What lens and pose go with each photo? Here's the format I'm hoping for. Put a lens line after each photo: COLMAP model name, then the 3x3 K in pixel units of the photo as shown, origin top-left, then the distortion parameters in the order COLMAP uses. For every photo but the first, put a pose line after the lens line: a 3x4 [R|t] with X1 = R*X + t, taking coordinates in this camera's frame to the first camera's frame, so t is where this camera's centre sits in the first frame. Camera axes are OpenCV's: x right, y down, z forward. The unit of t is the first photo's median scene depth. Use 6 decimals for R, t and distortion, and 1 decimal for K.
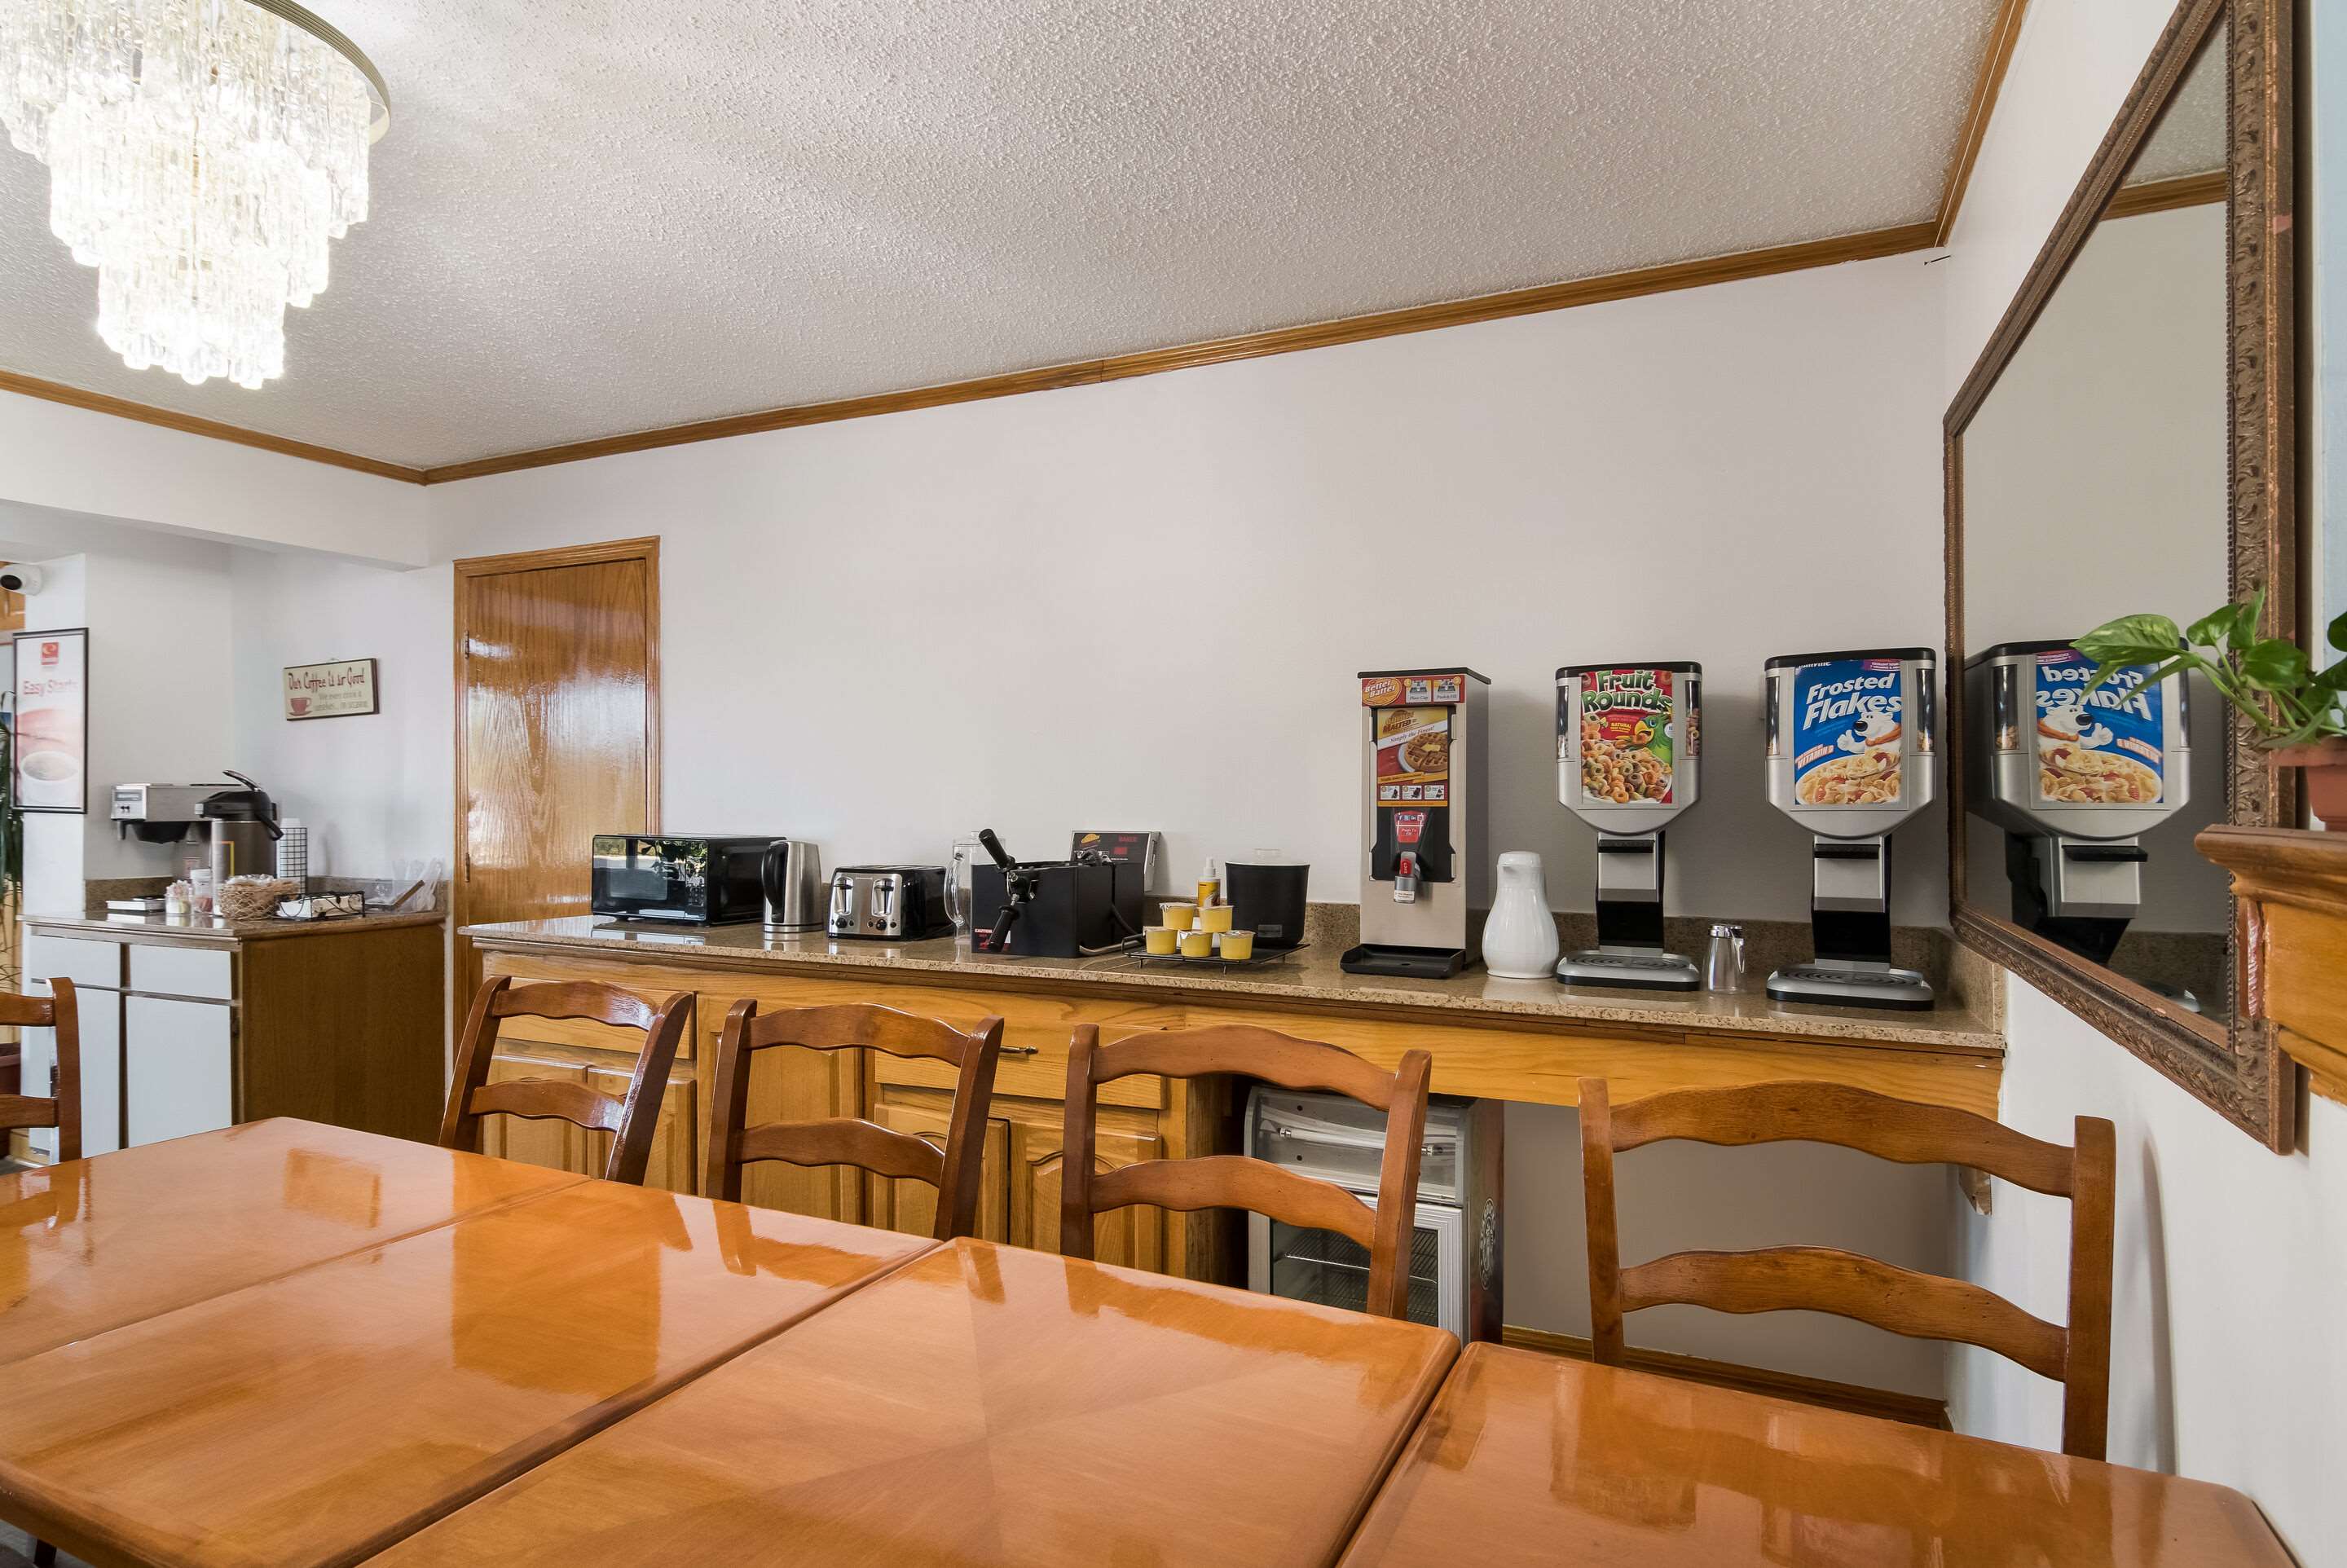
lens RADIAL K [[1270.2, 0, 1173.5], [0, 1270.2, 784.0], [0, 0, 1]] dist [-0.007842, -0.001246]
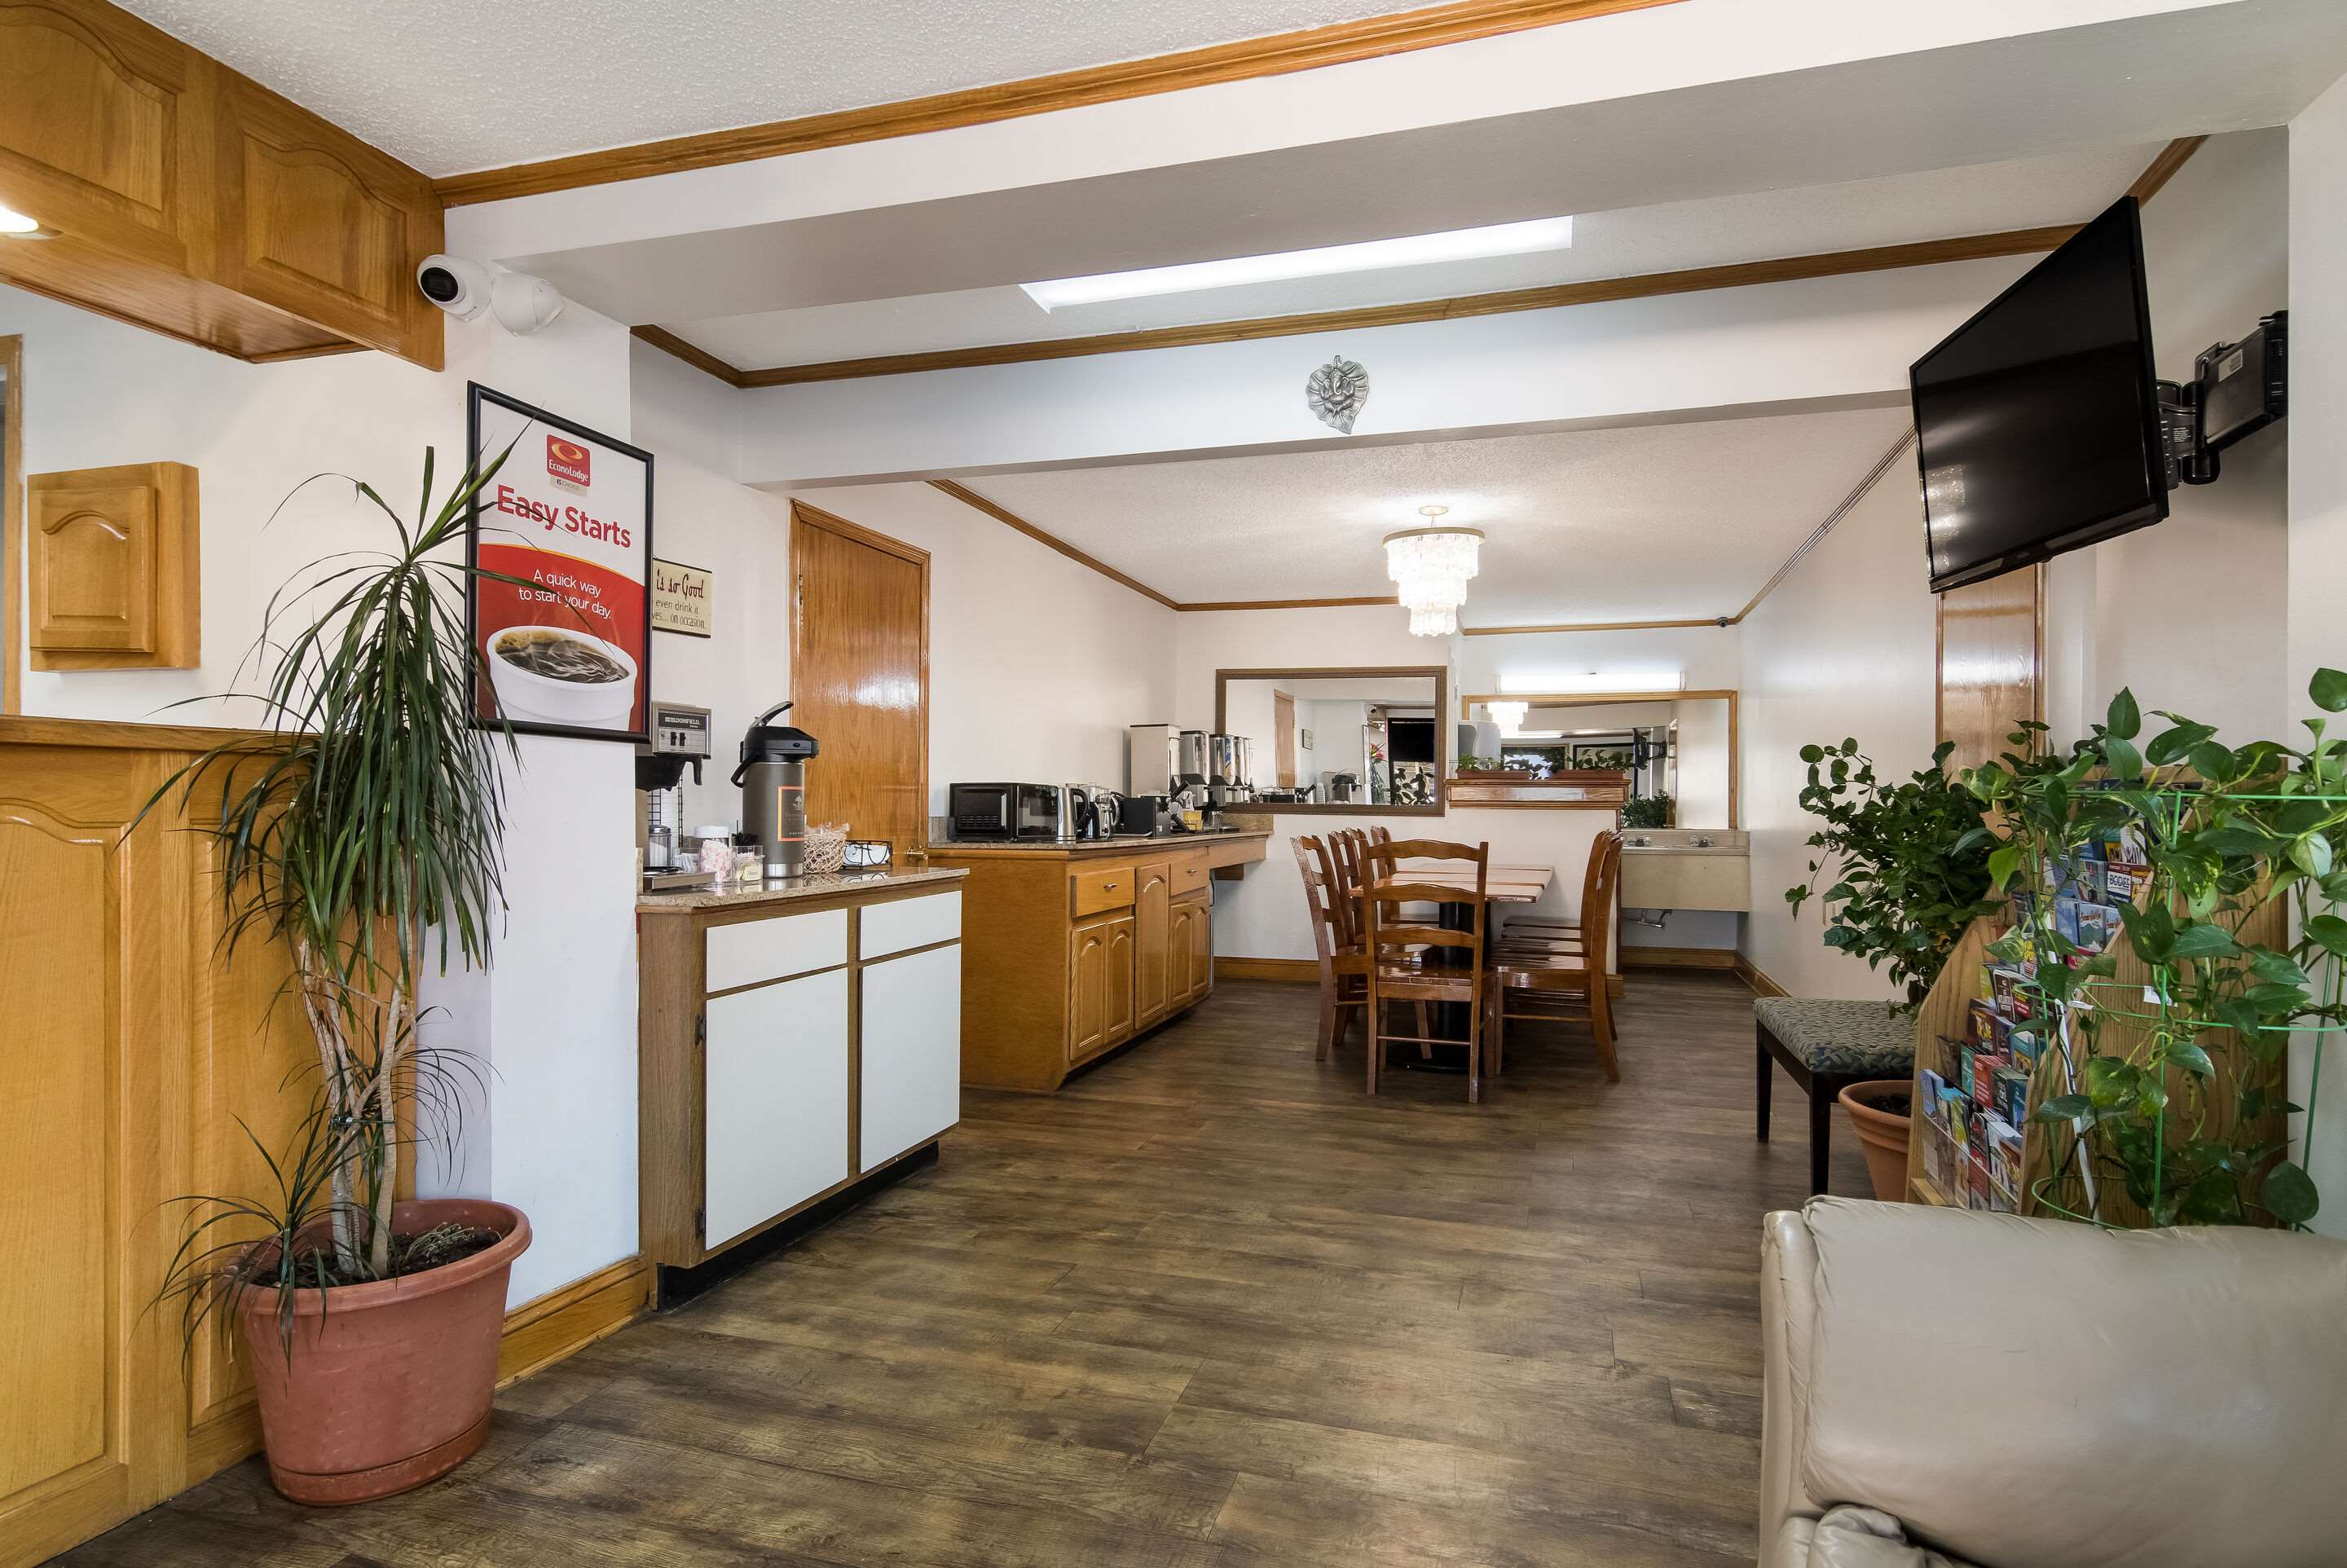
lens RADIAL K [[1270.2, 0, 1173.5], [0, 1270.2, 784.0], [0, 0, 1]] dist [-0.007842, -0.001246]
pose [[-0.142990, 0.013415, 0.989633, -2.582788], [-0.017084, 0.999726, -0.016021, 0.083604], [-0.989577, -0.019198, -0.142722, 1.410339]]
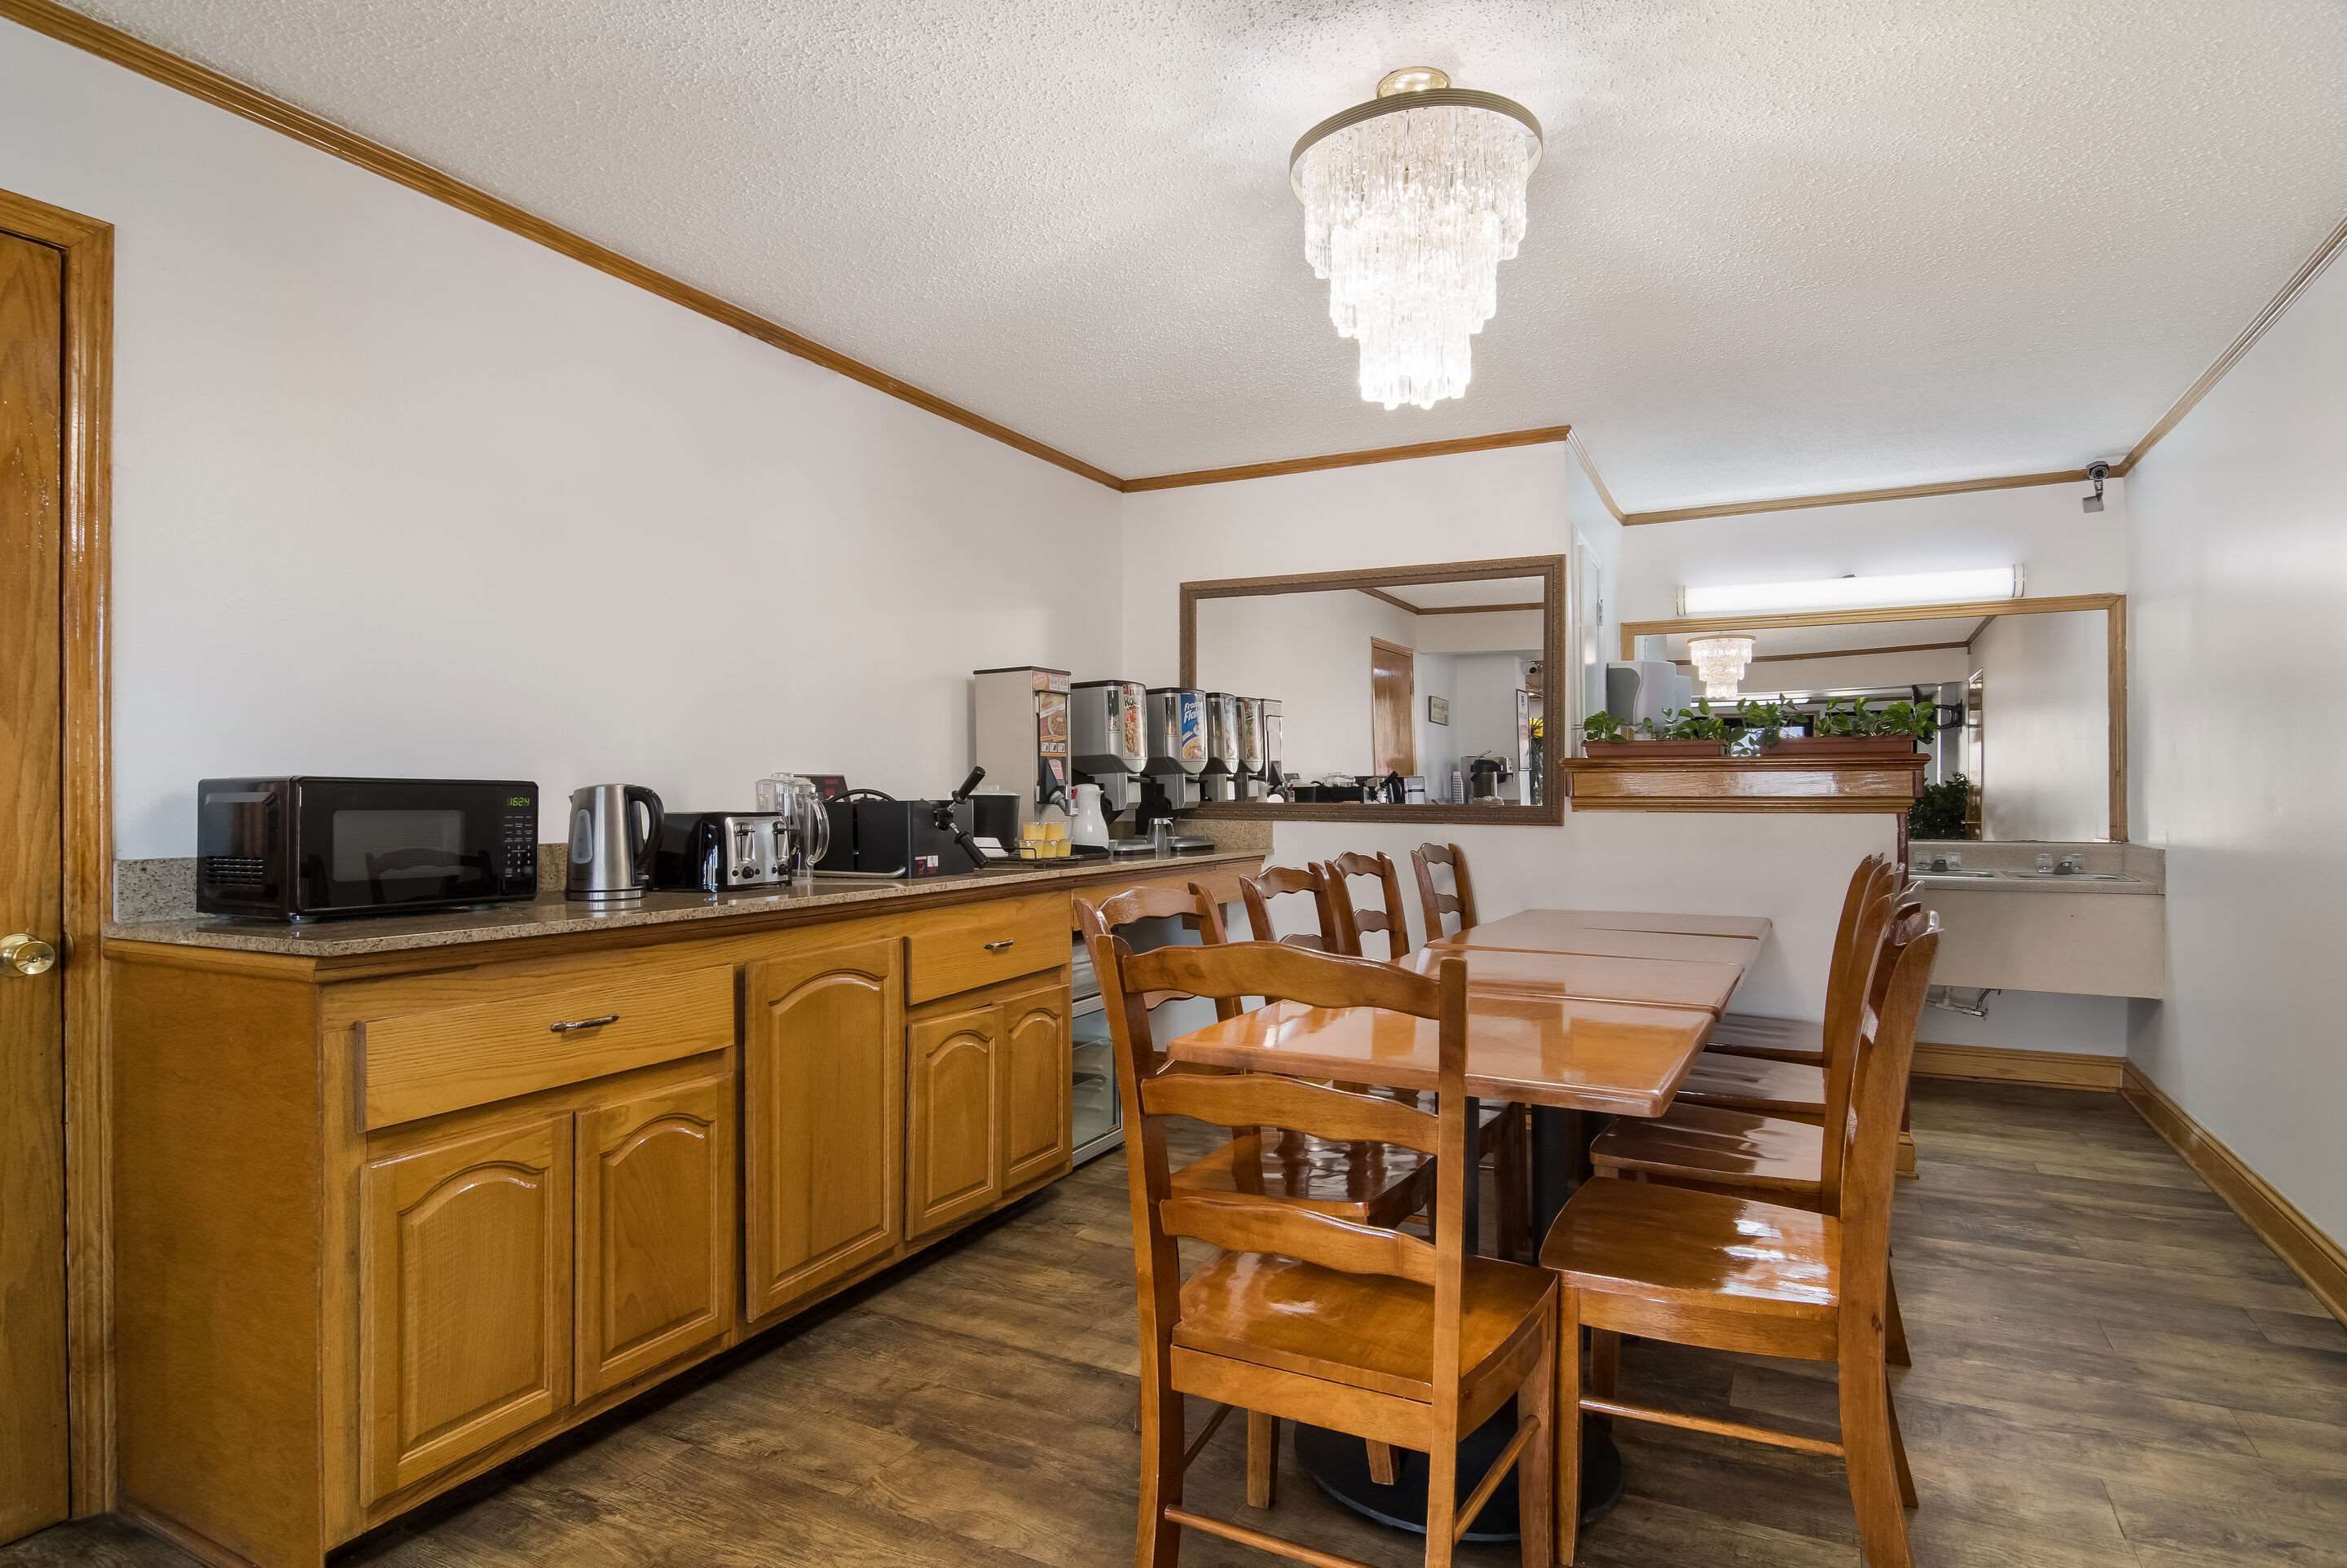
lens RADIAL K [[1270.2, 0, 1173.5], [0, 1270.2, 784.0], [0, 0, 1]] dist [-0.007842, -0.001246]
pose [[0.029657, 0.005569, 0.999545, -1.385147], [-0.008023, 0.999954, -0.005334, 0.059481], [-0.999528, -0.007861, 0.029701, 0.809182]]
